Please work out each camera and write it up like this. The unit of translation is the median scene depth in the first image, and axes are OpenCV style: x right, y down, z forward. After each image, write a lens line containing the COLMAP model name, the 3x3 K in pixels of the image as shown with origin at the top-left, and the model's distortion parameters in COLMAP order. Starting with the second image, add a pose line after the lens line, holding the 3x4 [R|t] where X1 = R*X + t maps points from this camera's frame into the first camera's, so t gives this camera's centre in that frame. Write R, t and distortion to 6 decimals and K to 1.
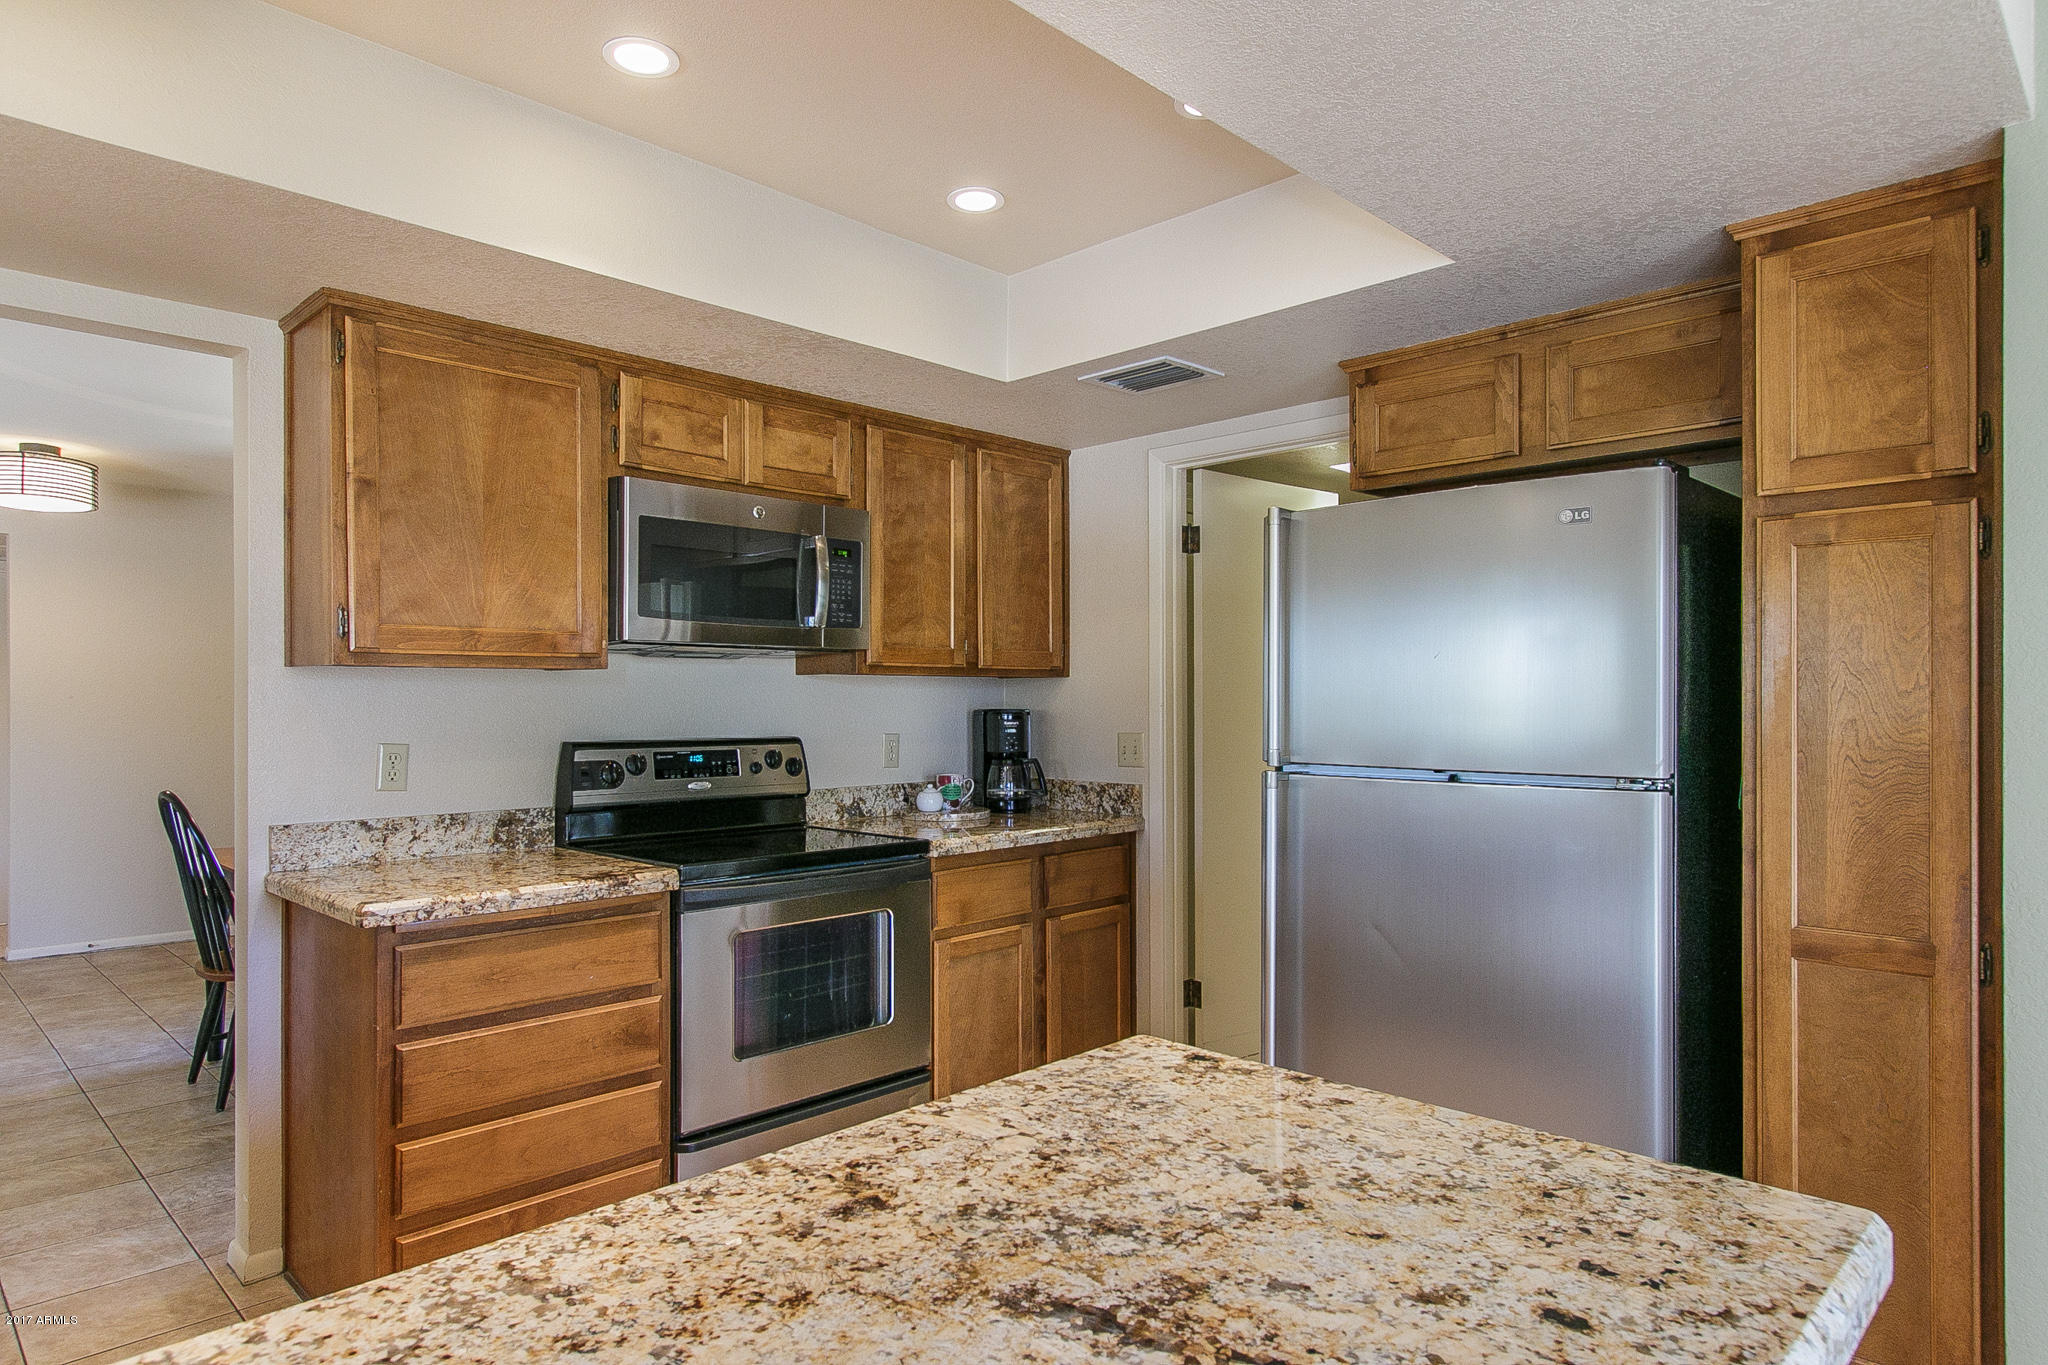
lens RADIAL K [[1200.6, 0, 1026.7], [0, 1200.6, 695.5], [0, 0, 1]] dist [0.001749, -0.004000]
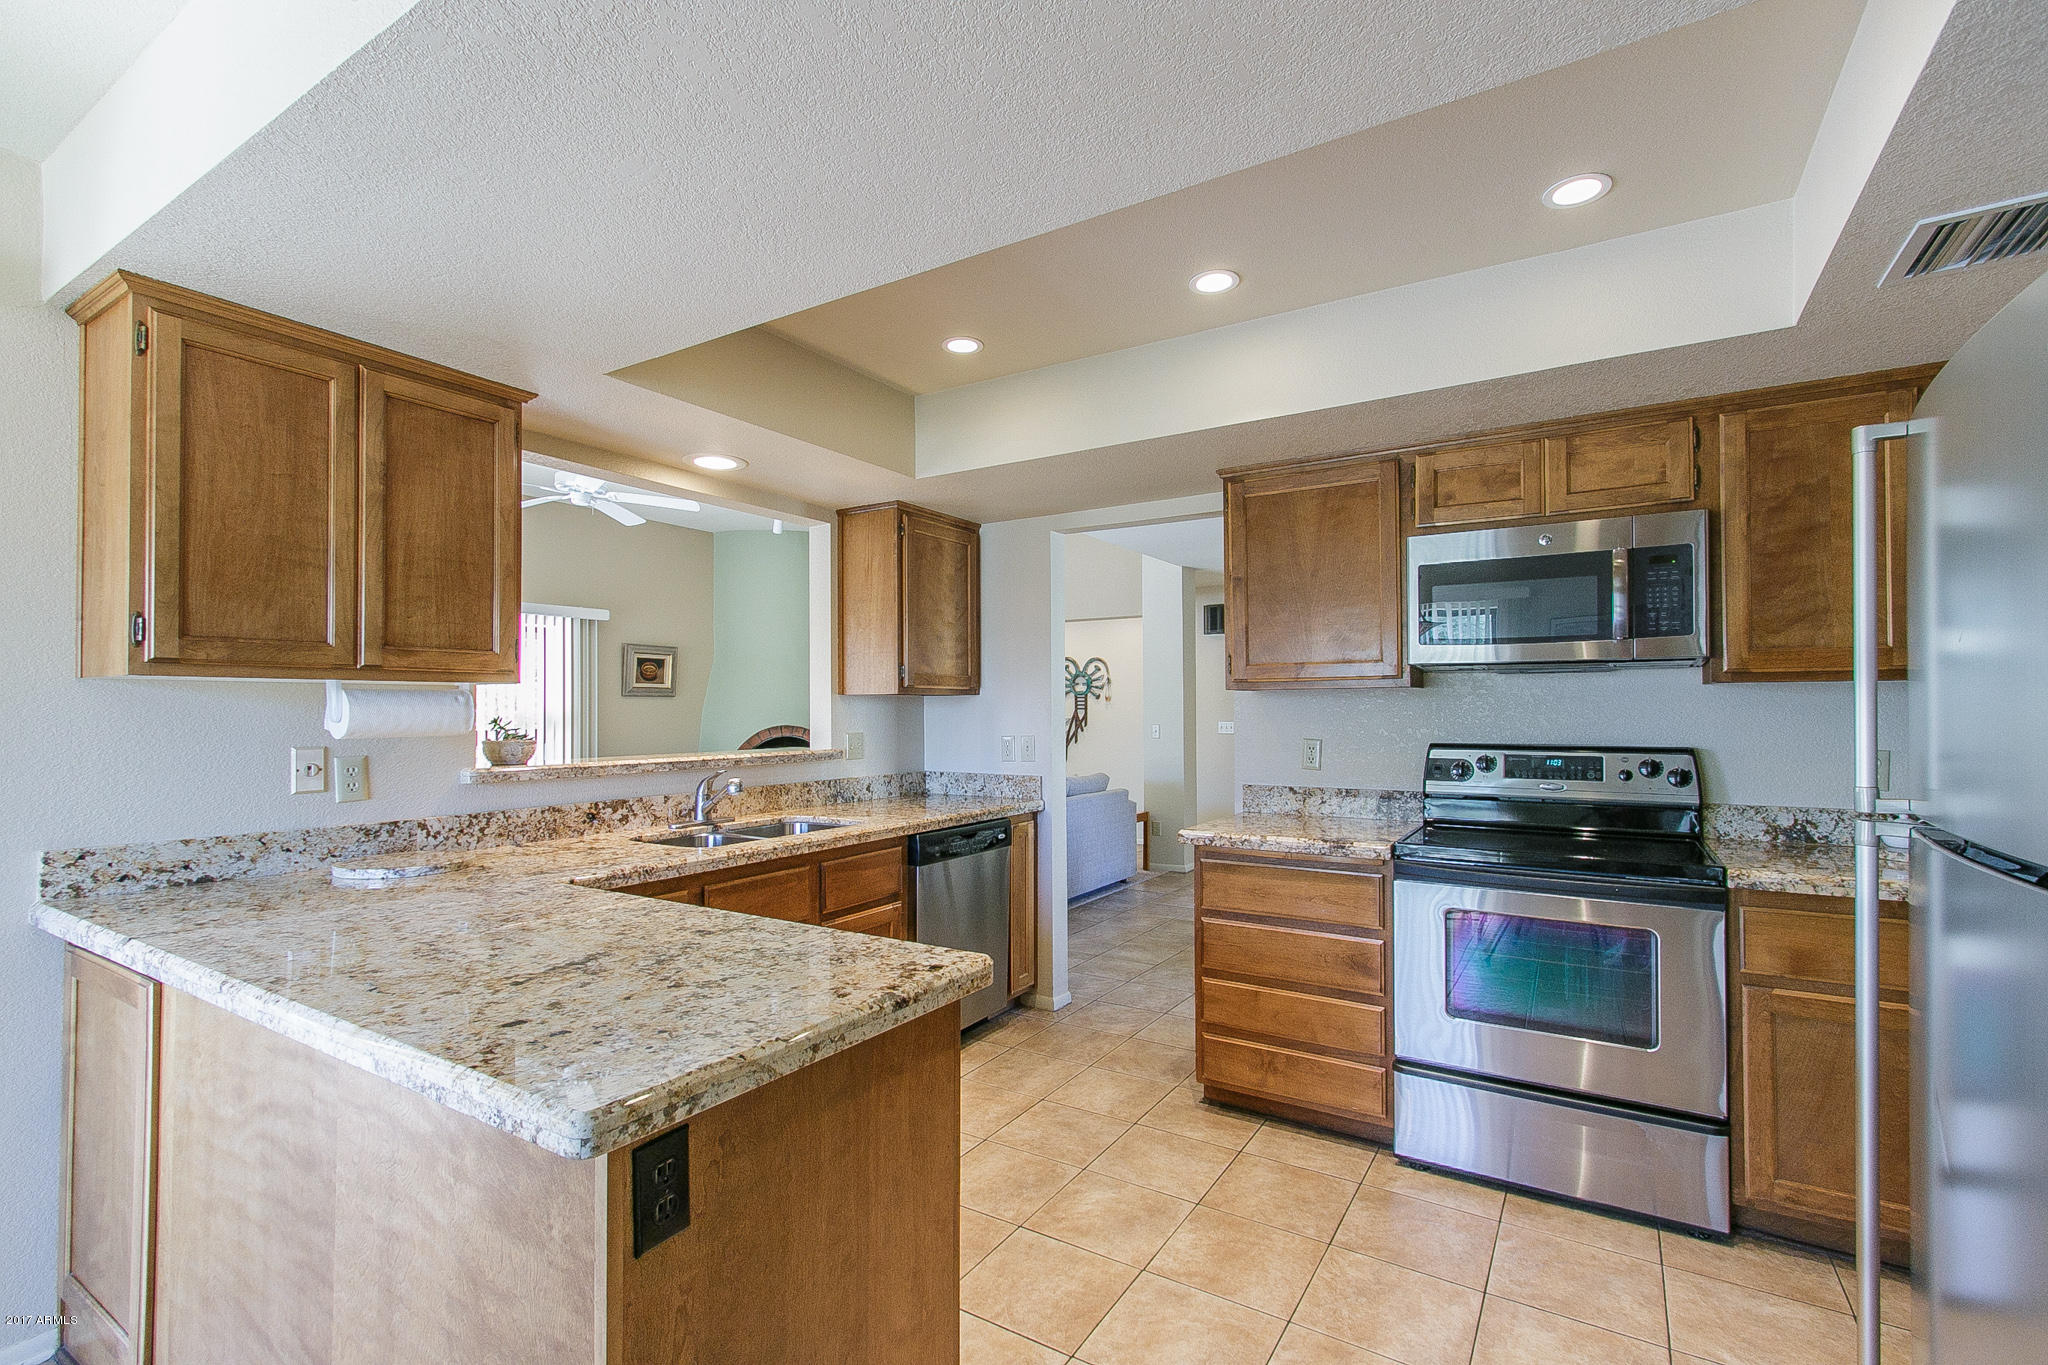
lens RADIAL K [[931.0, 0, 1021.0], [0, 931.0, 691.6], [0, 0, 1]] dist [0.010667, -0.000339]
pose [[0.205571, -0.017061, -0.978493, 0.635032], [0.007113, 0.999848, -0.015939, -0.004540], [0.978616, -0.003684, 0.205661, 0.439027]]
